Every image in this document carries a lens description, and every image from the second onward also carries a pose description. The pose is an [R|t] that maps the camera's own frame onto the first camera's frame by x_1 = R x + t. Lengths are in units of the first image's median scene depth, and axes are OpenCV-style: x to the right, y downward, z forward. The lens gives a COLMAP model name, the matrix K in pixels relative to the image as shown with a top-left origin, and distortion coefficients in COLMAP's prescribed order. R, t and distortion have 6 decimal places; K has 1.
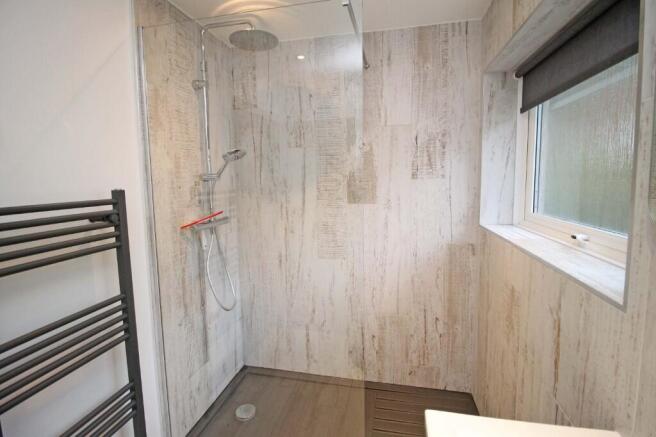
lens RADIAL K [[307.5, 0, 330.6], [0, 307.5, 207.2], [0, 0, 1]] dist [-0.002750, -0.000360]
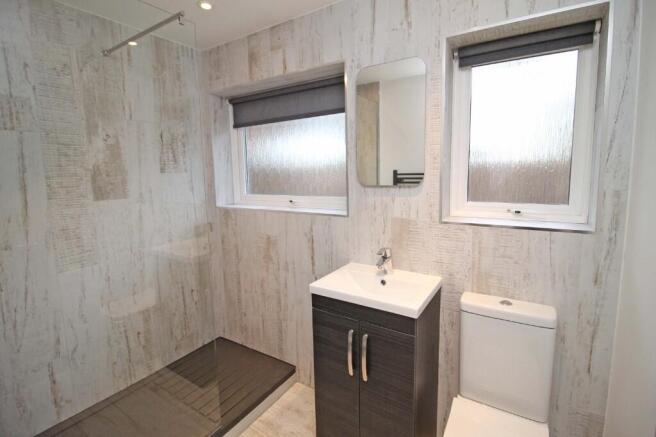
lens RADIAL K [[307.5, 0, 330.6], [0, 307.5, 207.2], [0, 0, 1]] dist [-0.002750, -0.000360]
pose [[0.351980, -0.100850, 0.930558, -0.542145], [0.101415, 0.992435, 0.069196, 0.014780], [-0.930497, 0.070017, 0.359545, 0.049198]]
